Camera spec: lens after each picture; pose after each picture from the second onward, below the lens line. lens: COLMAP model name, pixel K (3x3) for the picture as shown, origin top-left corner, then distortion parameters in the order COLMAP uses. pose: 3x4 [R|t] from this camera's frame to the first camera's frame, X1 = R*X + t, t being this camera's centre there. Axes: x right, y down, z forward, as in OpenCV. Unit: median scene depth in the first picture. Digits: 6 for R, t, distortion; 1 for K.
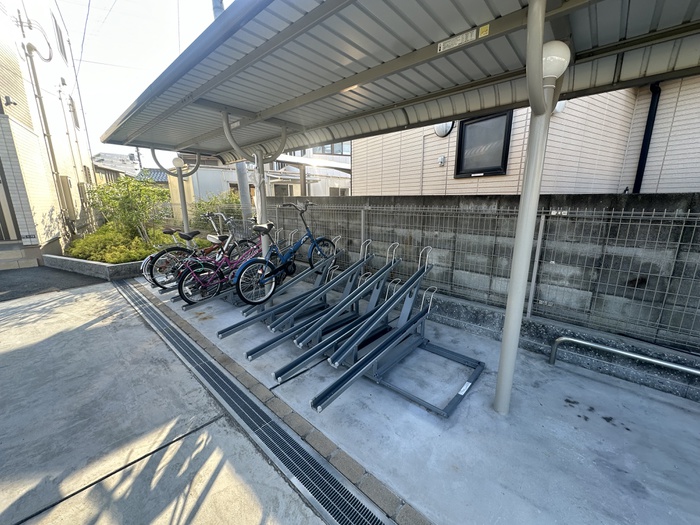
lens RADIAL K [[280.0, 0, 350.8], [0, 280.0, 263.6], [0, 0, 1]] dist [-0.002125, -0.000423]
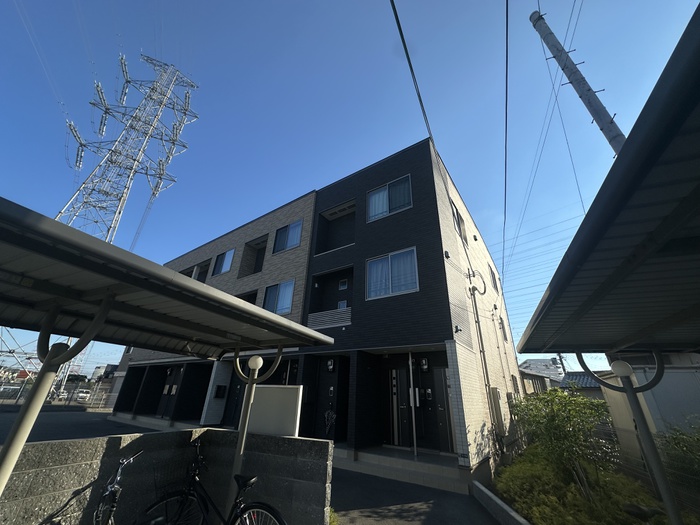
lens RADIAL K [[280.0, 0, 350.8], [0, 280.0, 263.6], [0, 0, 1]] dist [-0.002125, -0.000423]
pose [[0.324379, -0.398315, -0.857976, -0.116182], [-0.243510, 0.841289, -0.482633, -0.069696], [0.914046, 0.365482, 0.175903, 0.154067]]
